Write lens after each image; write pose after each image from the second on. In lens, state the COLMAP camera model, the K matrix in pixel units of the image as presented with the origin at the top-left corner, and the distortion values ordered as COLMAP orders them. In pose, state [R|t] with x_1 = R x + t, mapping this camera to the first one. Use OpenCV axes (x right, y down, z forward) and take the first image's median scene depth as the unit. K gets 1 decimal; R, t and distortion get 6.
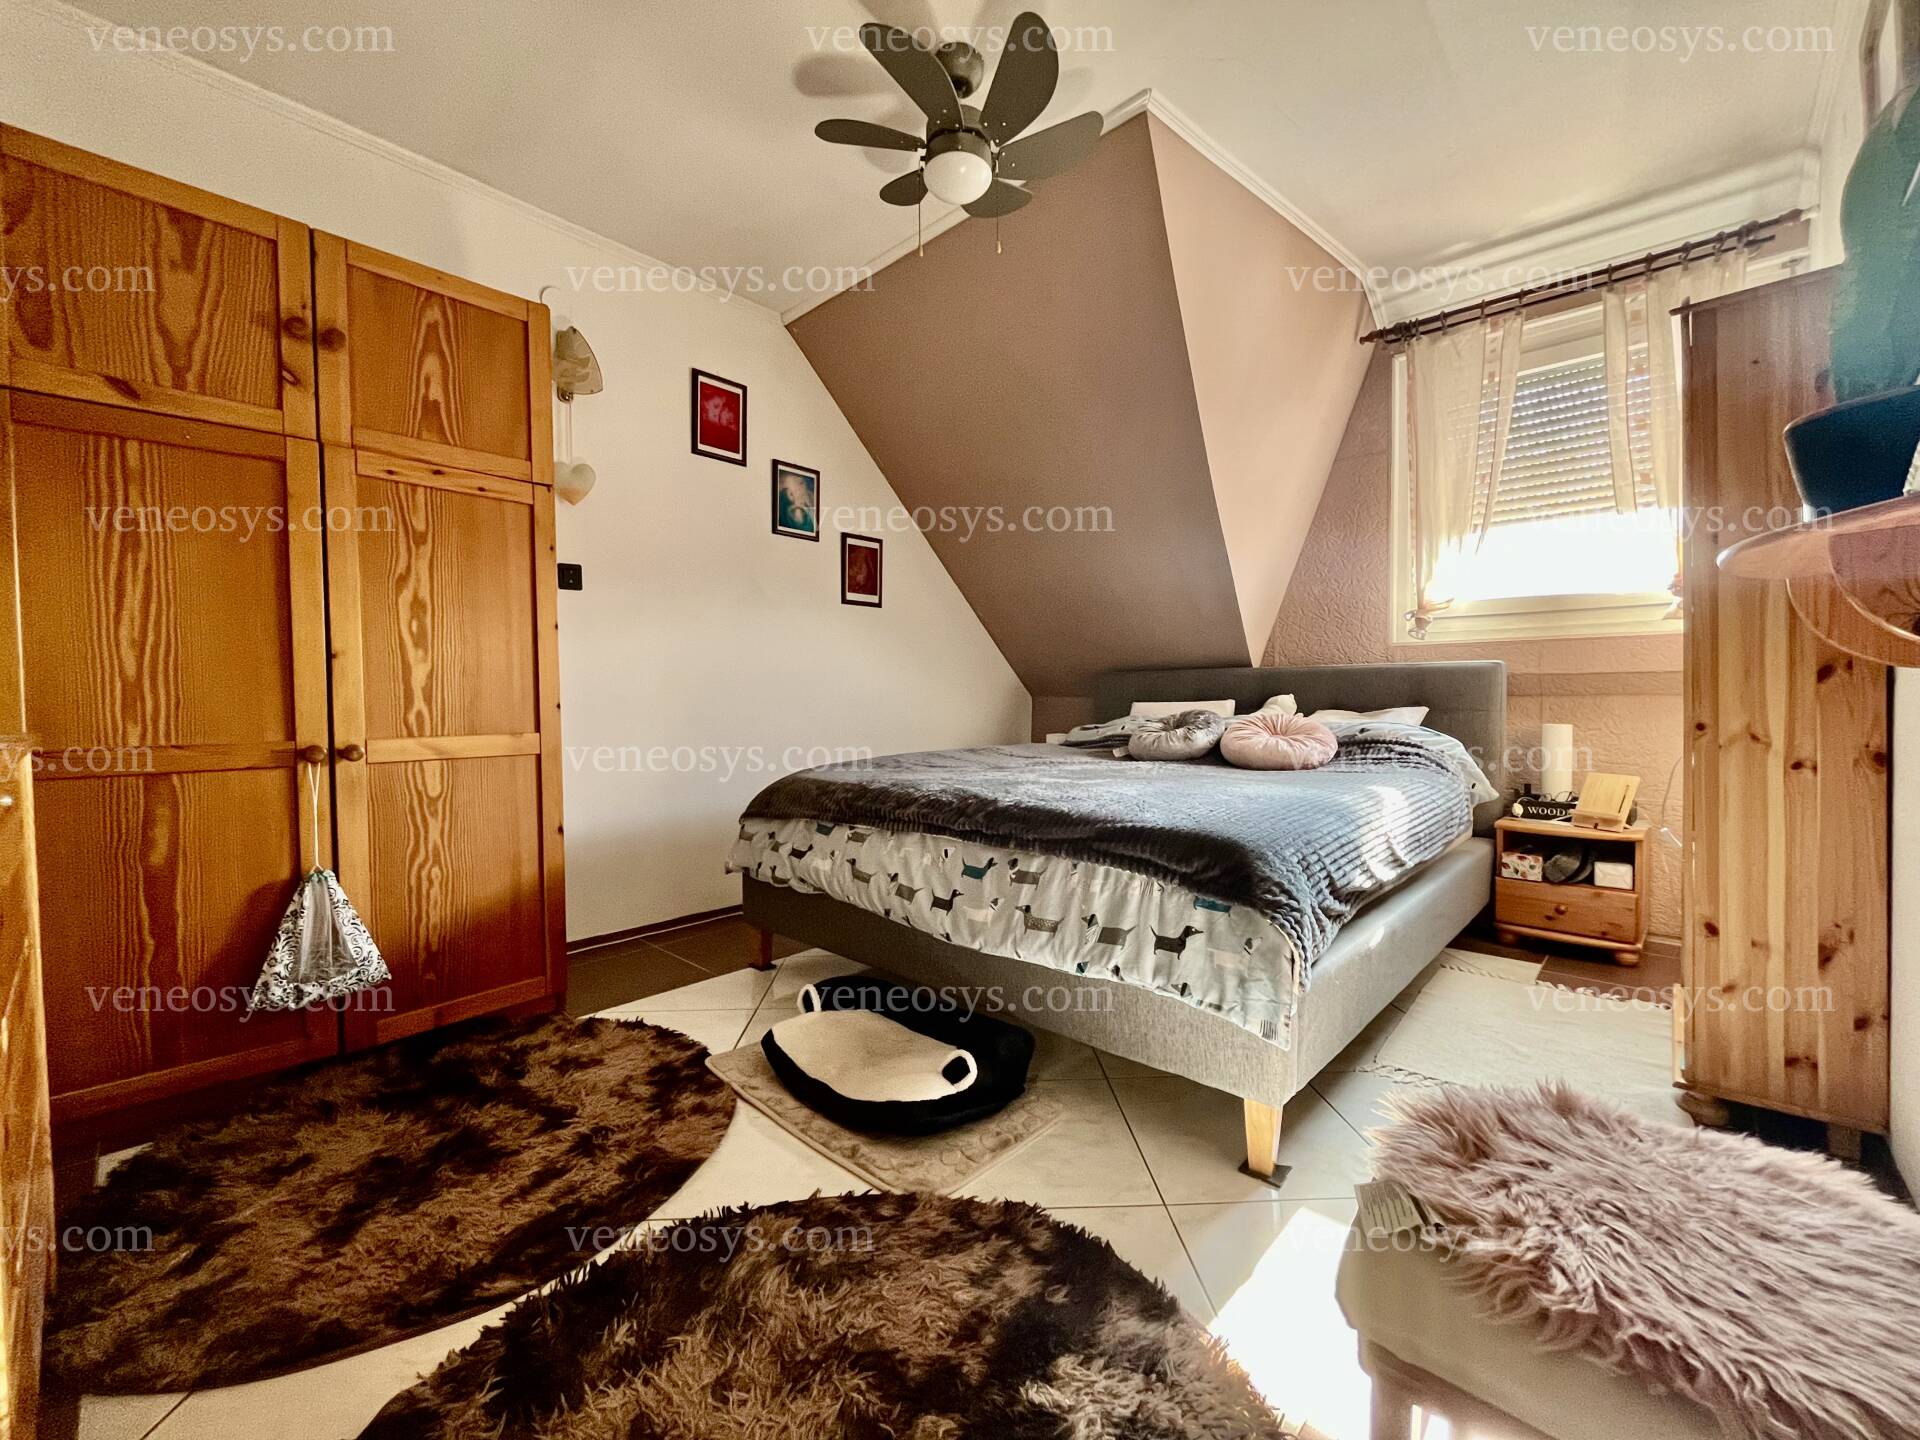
lens RADIAL K [[776.3, 0, 959.0], [0, 776.3, 713.1], [0, 0, 1]] dist [-0.002163, 0.000181]
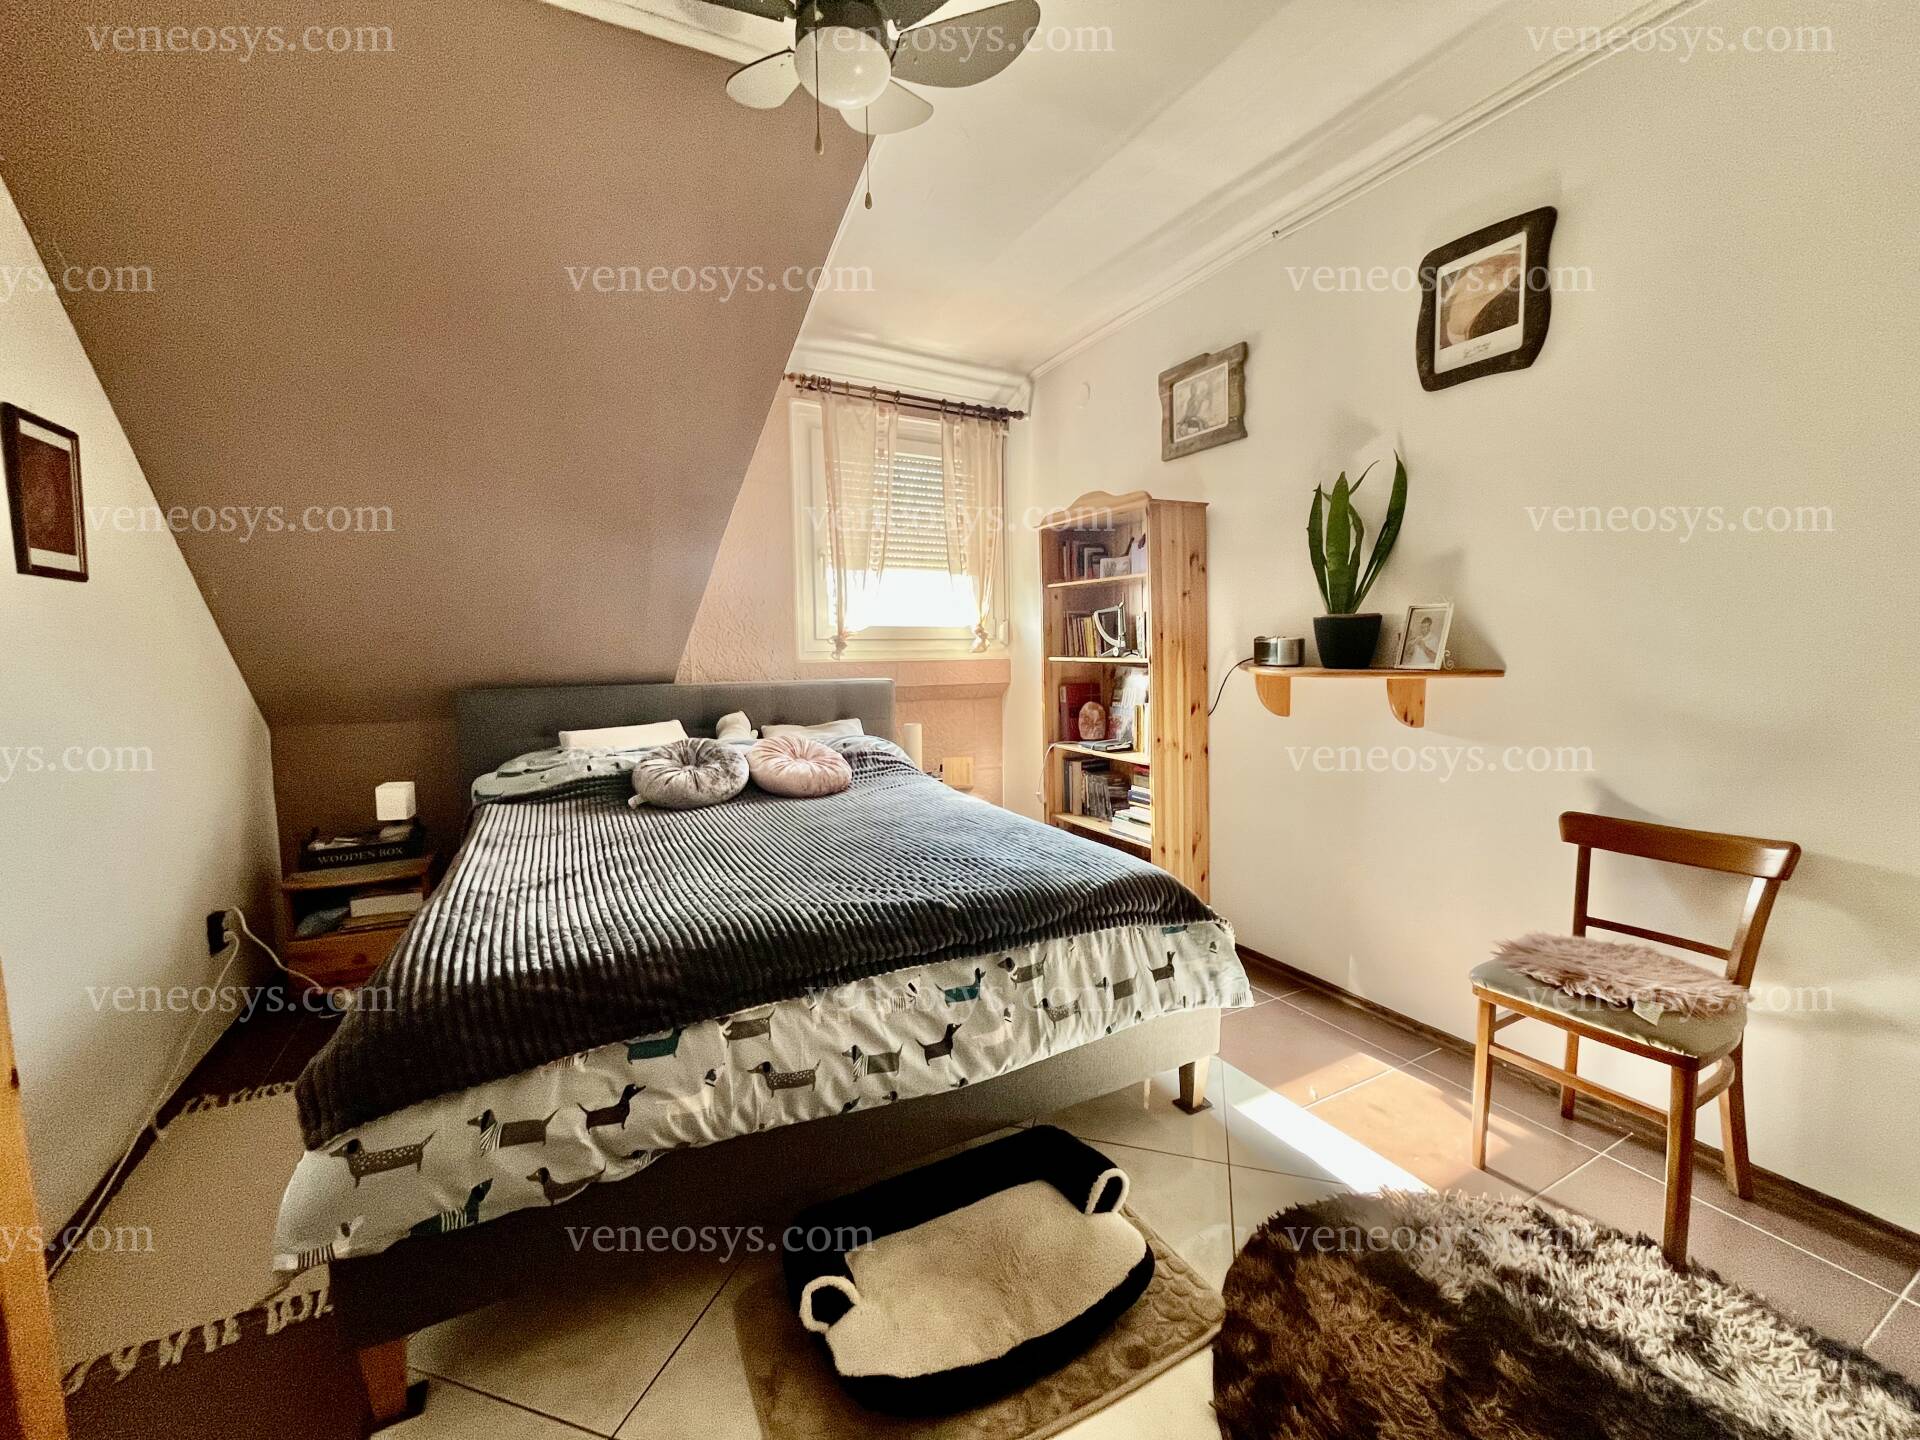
lens RADIAL K [[776.3, 0, 959.1], [0, 776.3, 718.2], [0, 0, 1]] dist [-0.002163, 0.000181]
pose [[0.326378, -0.085099, 0.941401, -0.733285], [0.024007, 0.996364, 0.081745, -0.159571], [-0.944934, -0.004080, 0.327235, 0.708863]]
